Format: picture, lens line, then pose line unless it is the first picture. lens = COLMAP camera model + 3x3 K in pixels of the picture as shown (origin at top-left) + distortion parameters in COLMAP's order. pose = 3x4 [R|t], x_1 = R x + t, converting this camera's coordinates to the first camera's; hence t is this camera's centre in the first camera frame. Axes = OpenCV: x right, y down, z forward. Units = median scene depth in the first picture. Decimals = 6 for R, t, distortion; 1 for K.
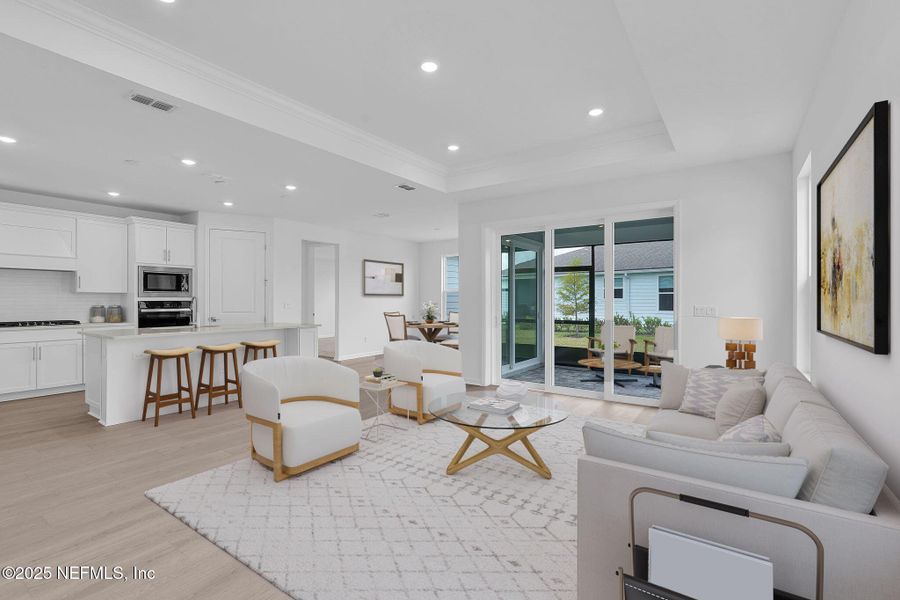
lens RADIAL K [[413.4, 0, 450.0], [0, 413.4, 300.0], [0, 0, 1]] dist [-0.001480, -0.000039]
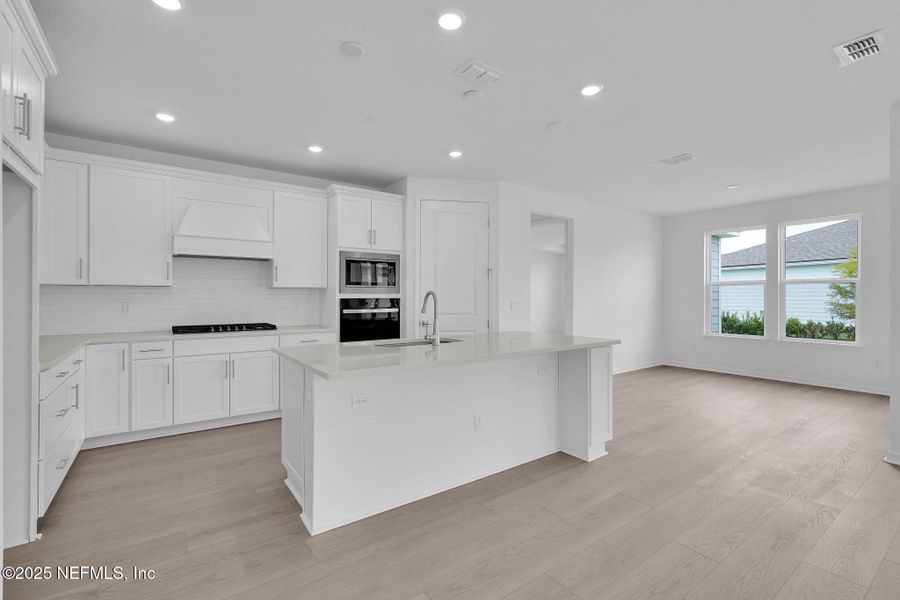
lens RADIAL K [[404.8, 0, 447.5], [0, 404.8, 294.7], [0, 0, 1]] dist [-0.009645, 0.000067]
pose [[0.943794, 0.002867, -0.330522, -0.325065], [-0.003154, 0.999995, -0.000332, -0.004562], [0.330520, 0.001356, 0.943798, 0.369634]]
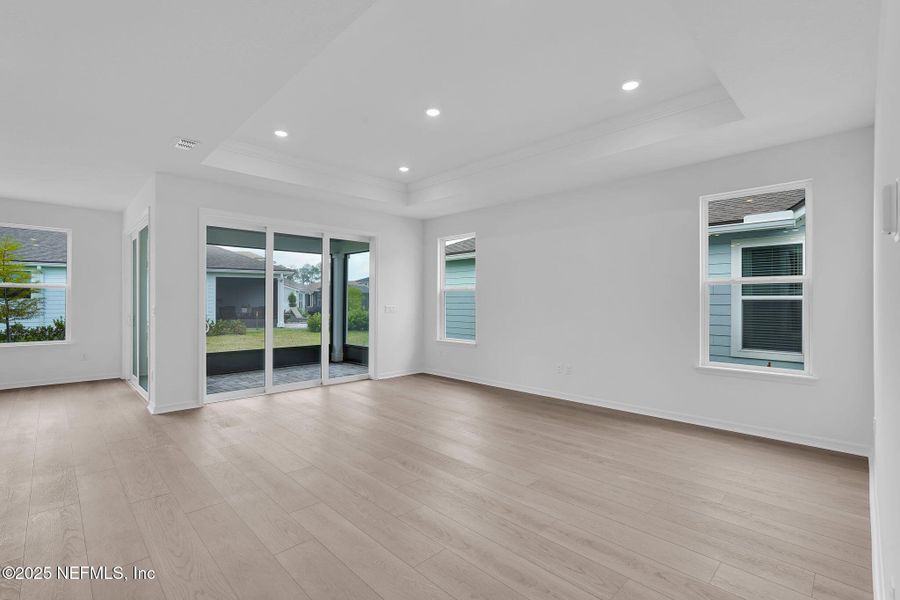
lens RADIAL K [[413.4, 0, 450.0], [0, 413.4, 300.0], [0, 0, 1]] dist [-0.001480, -0.000039]
pose [[0.182814, -0.006207, 0.983128, -0.606688], [0.003404, 0.999978, 0.005680, -0.008002], [-0.983142, 0.002308, 0.182831, 0.354295]]
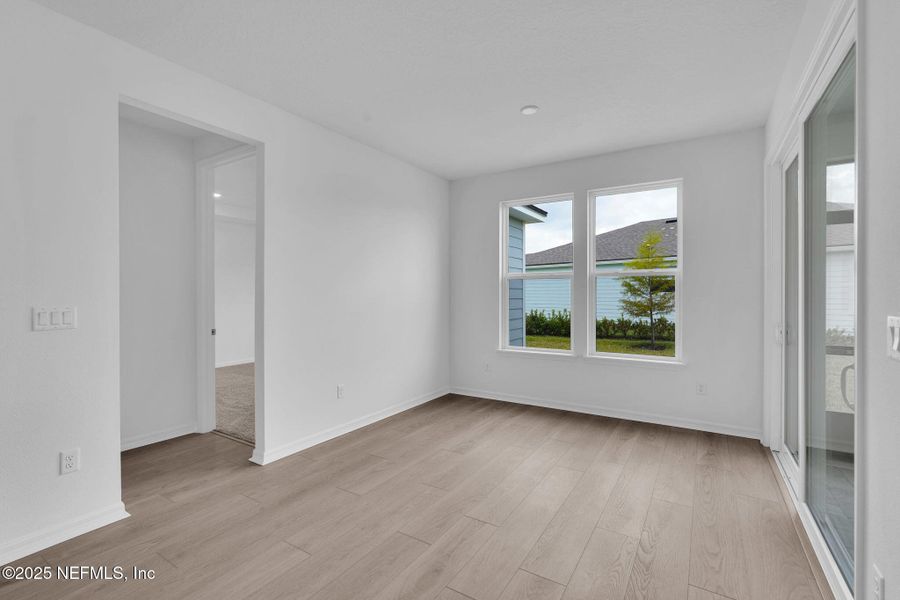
lens RADIAL K [[405.6, 0, 450.1], [0, 405.6, 286.7], [0, 0, 1]] dist [0.001069, 0.000413]
pose [[0.998602, 0.004440, 0.052667, -0.168535], [-0.003656, 0.999881, -0.014960, -0.005830], [-0.052727, 0.014746, 0.998500, 0.853588]]
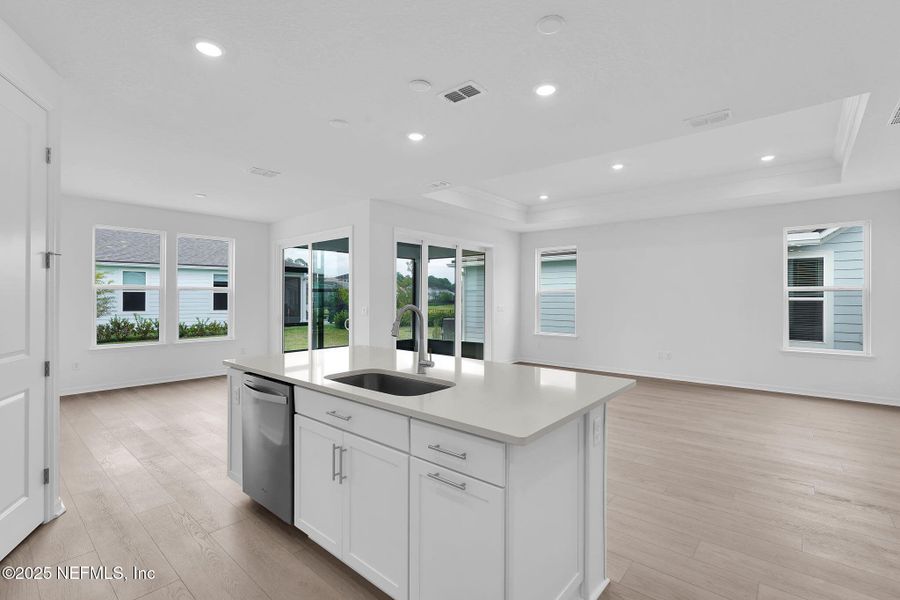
lens RADIAL K [[408.7, 0, 468.6], [0, 408.7, 294.2], [0, 0, 1]] dist [0.022837, -0.000113]
pose [[0.080101, 0.000951, 0.996786, -0.873770], [0.001695, 0.999998, -0.001091, -0.021840], [-0.996785, 0.001777, 0.080099, 0.732691]]
